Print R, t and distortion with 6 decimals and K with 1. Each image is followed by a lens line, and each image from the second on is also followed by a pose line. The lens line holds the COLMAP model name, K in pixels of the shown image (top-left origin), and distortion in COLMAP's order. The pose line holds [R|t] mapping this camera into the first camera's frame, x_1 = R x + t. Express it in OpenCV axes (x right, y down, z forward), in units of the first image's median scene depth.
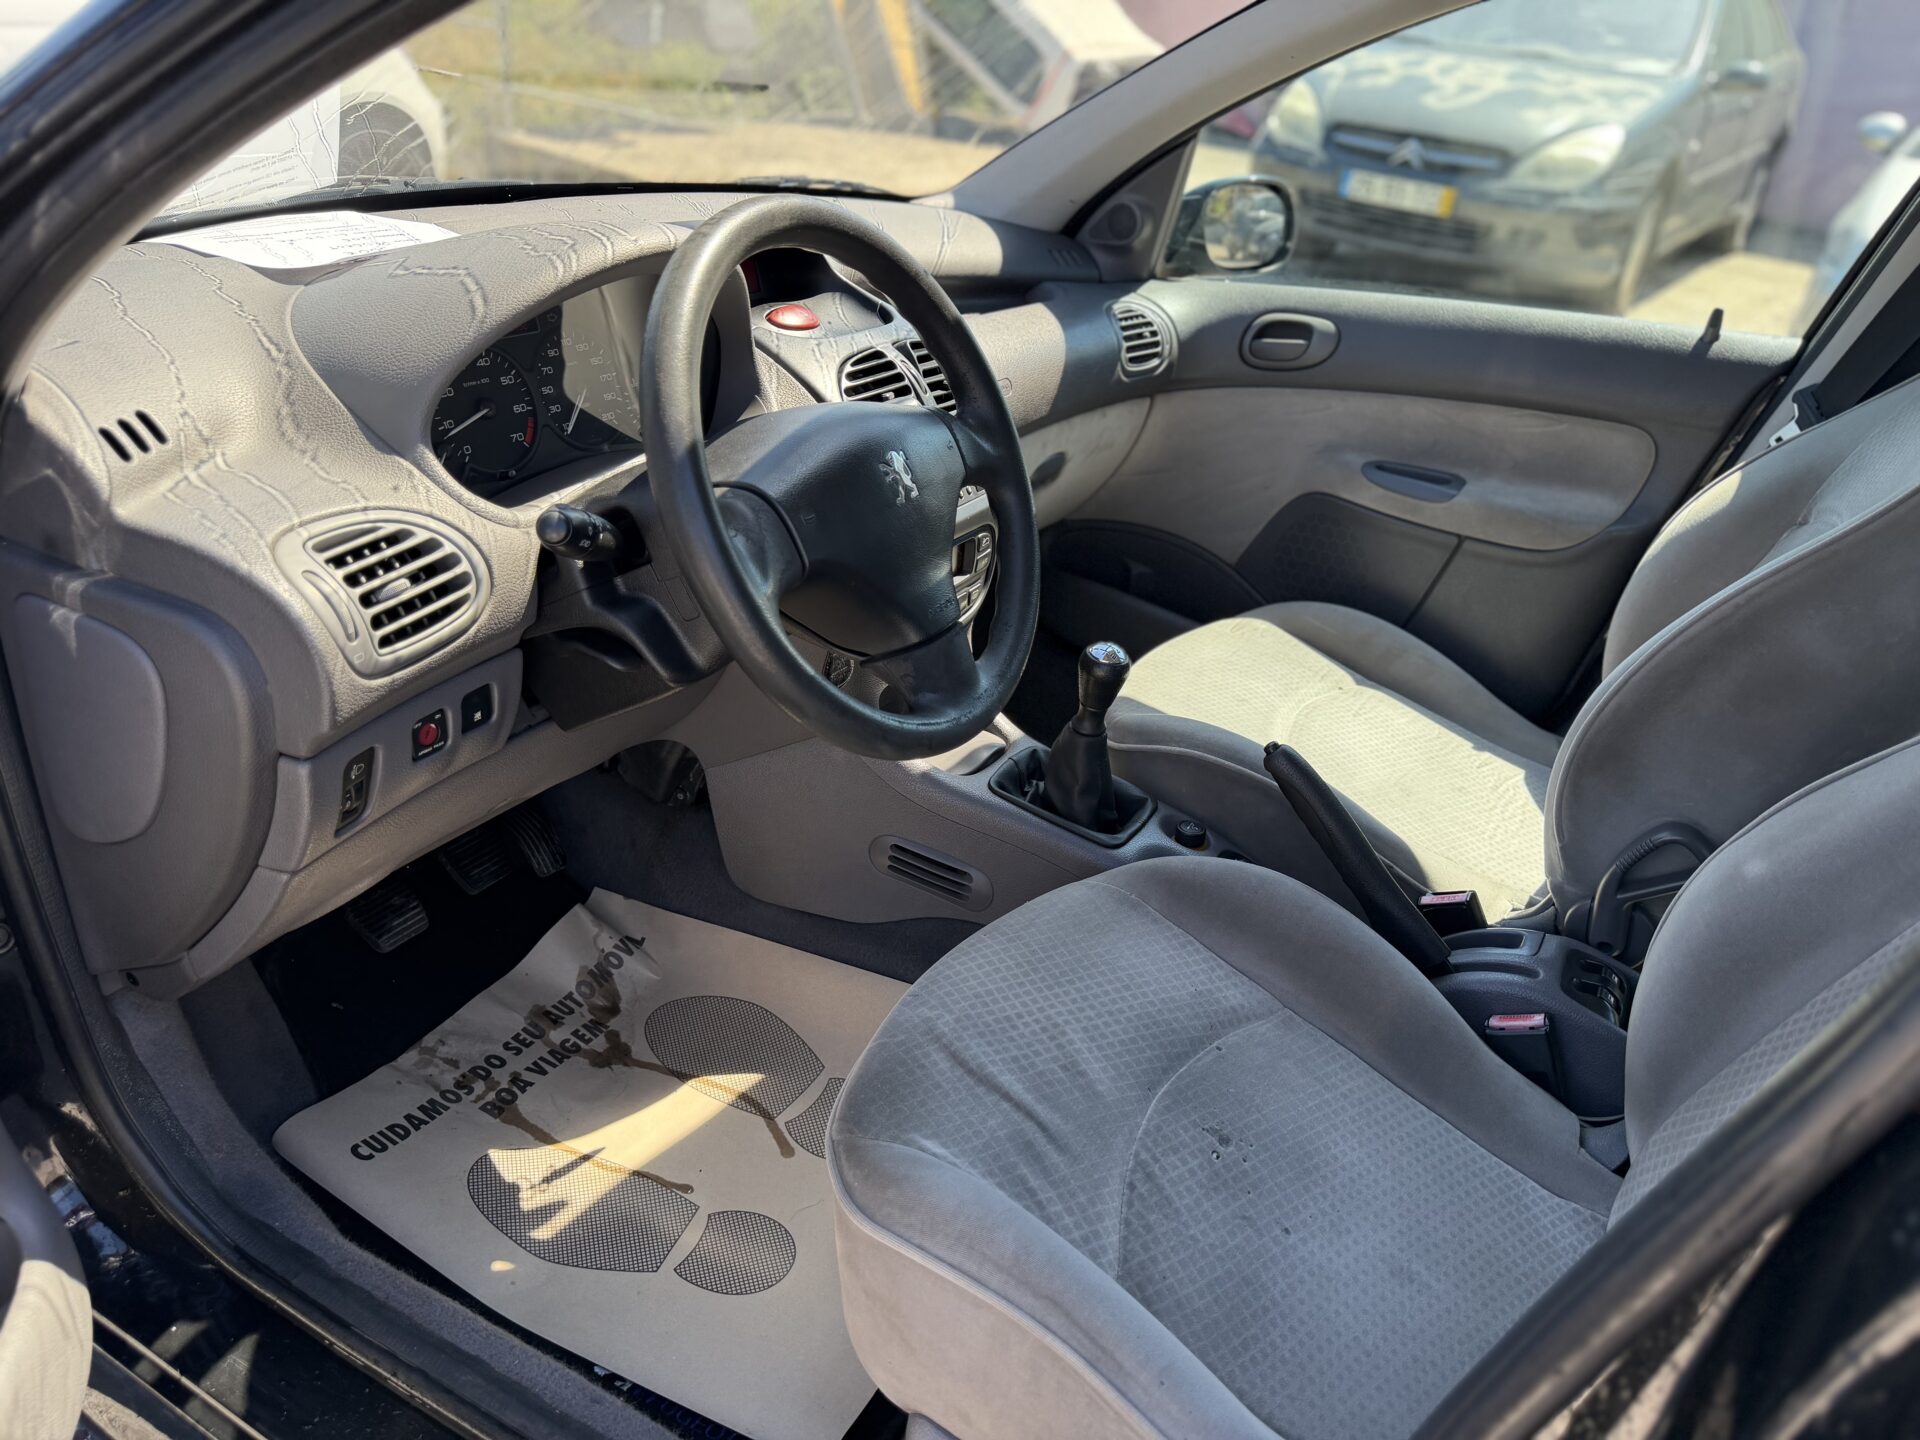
lens RADIAL K [[1363.3, 0, 964.9], [0, 1363.3, 728.7], [0, 0, 1]] dist [0.006349, -0.016603]
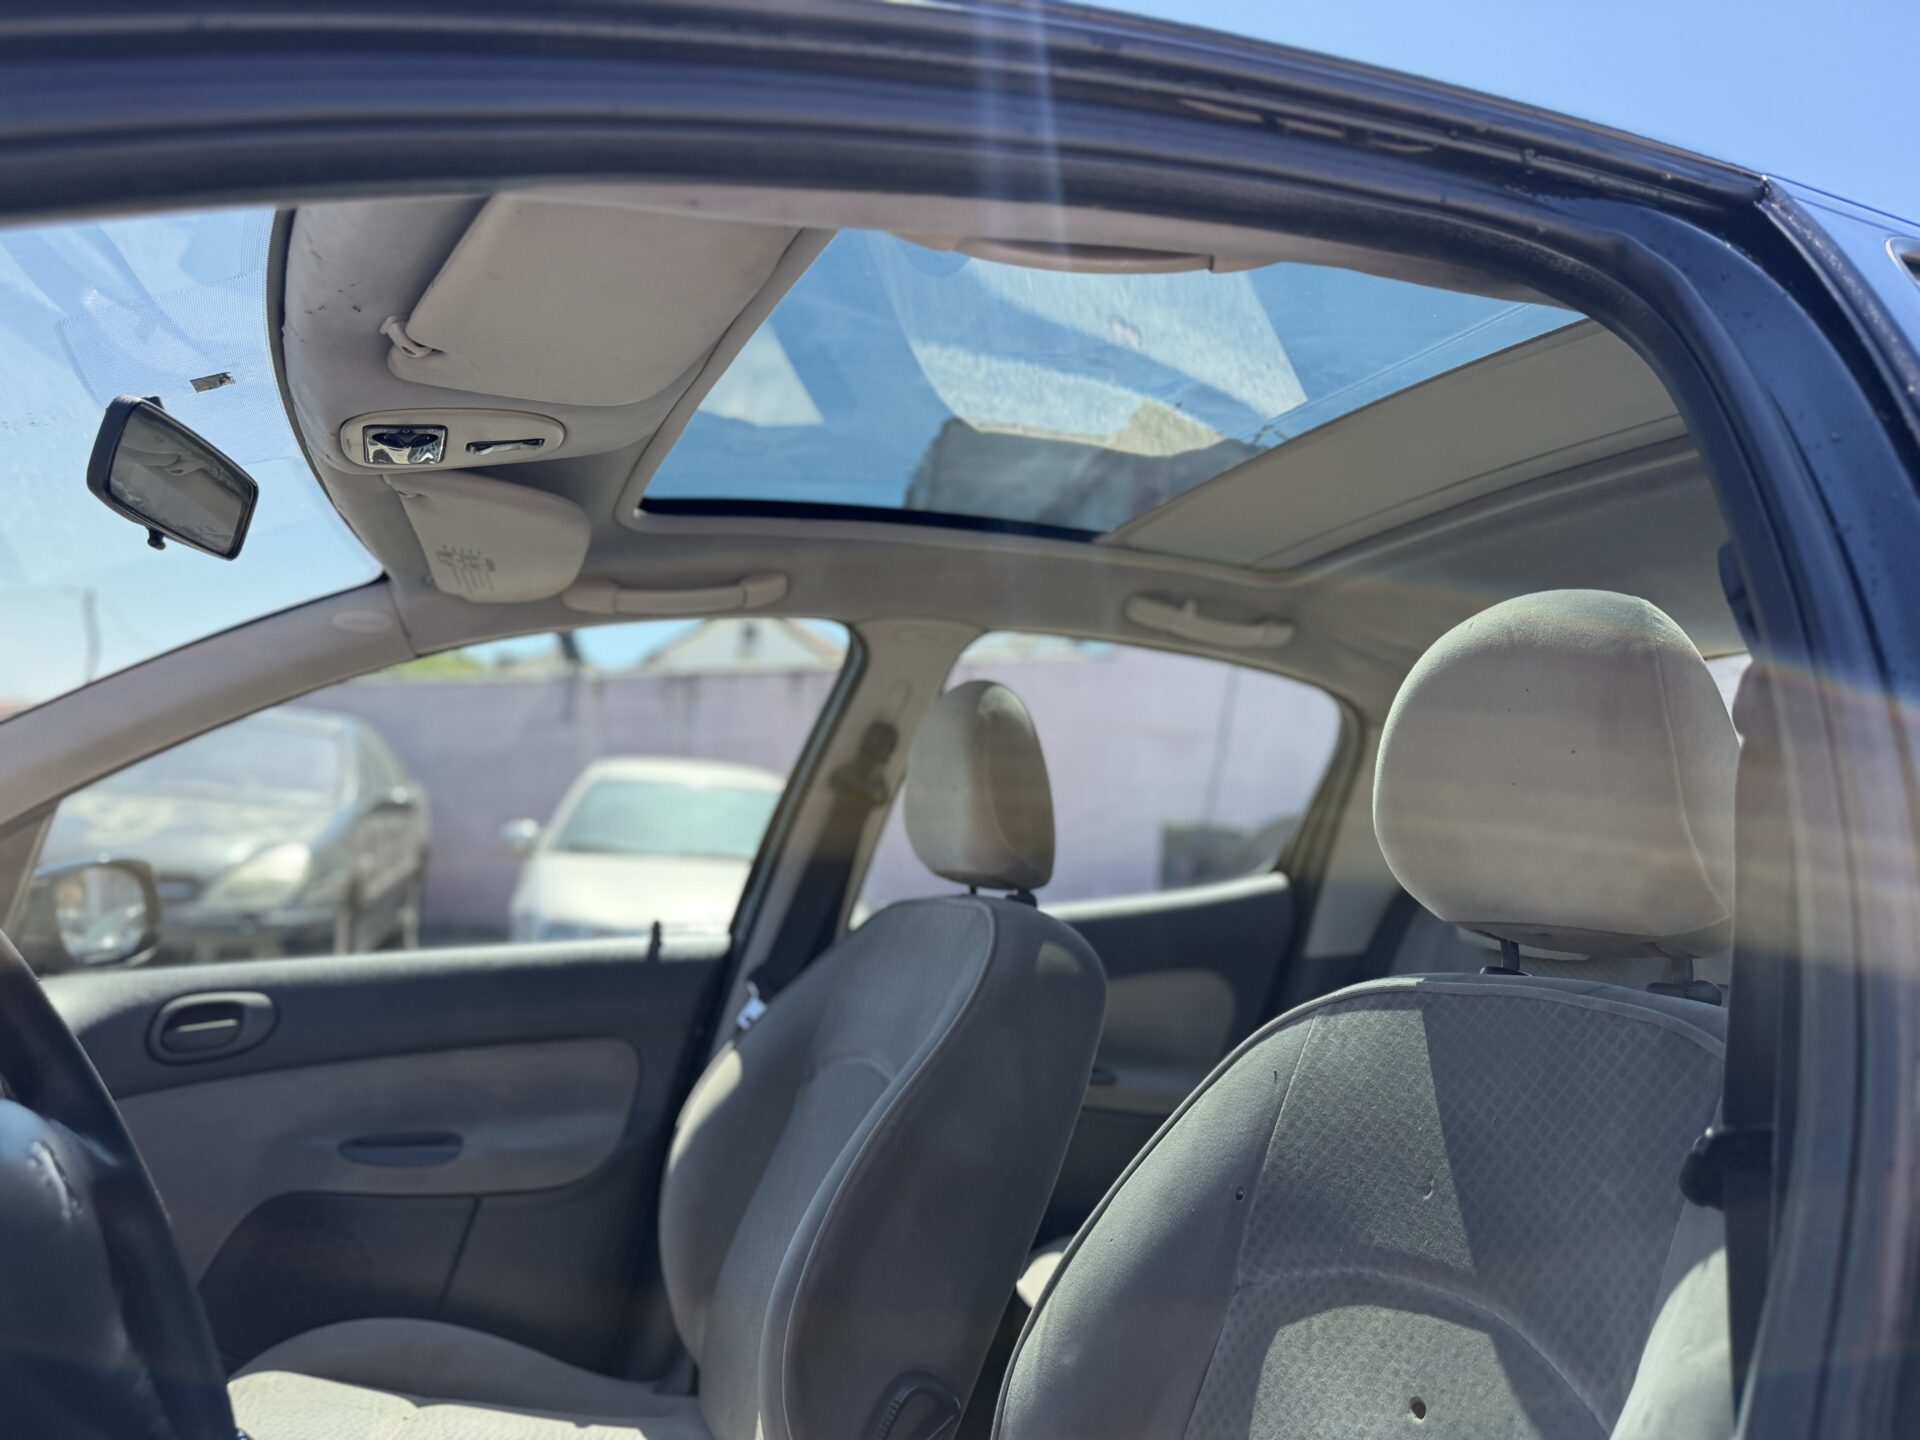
lens RADIAL K [[1363.3, 0, 942.2], [0, 1363.3, 727.9], [0, 0, 1]] dist [0.006349, -0.016603]
pose [[0.620995, 0.005784, 0.783793, -0.141764], [0.383478, 0.869880, -0.310247, -0.013011], [-0.683601, 0.493229, 0.537973, 0.157590]]
